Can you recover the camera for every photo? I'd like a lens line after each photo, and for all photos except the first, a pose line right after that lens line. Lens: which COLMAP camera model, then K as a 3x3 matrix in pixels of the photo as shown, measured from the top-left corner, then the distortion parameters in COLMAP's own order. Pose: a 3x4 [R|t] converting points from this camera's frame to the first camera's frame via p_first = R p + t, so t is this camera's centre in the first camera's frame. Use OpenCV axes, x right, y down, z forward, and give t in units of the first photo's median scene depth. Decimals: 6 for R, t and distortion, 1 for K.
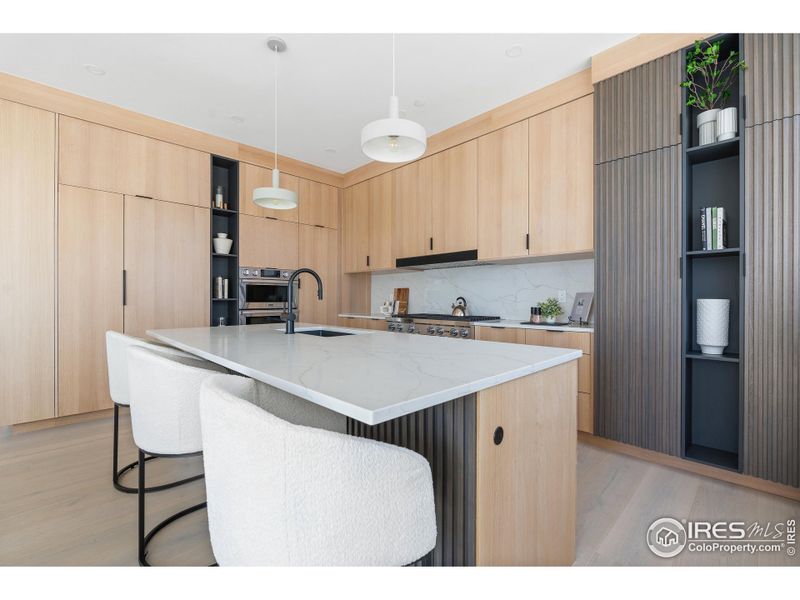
lens RADIAL K [[354.0, 0, 400.0], [0, 354.0, 300.0], [0, 0, 1]] dist [0.001038, 0.000025]
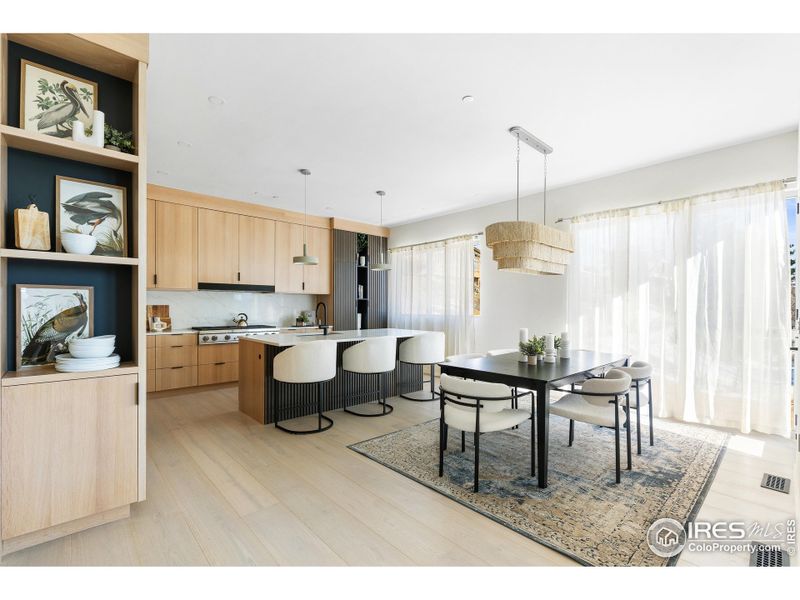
lens RADIAL K [[354.0, 0, 400.0], [0, 354.0, 300.0], [0, 0, 1]] dist [0.001038, 0.000025]
pose [[0.036942, 0.014878, 0.999207, -1.504427], [-0.007552, 0.999865, -0.014609, -0.054879], [-0.999289, -0.007006, 0.037049, 0.337898]]
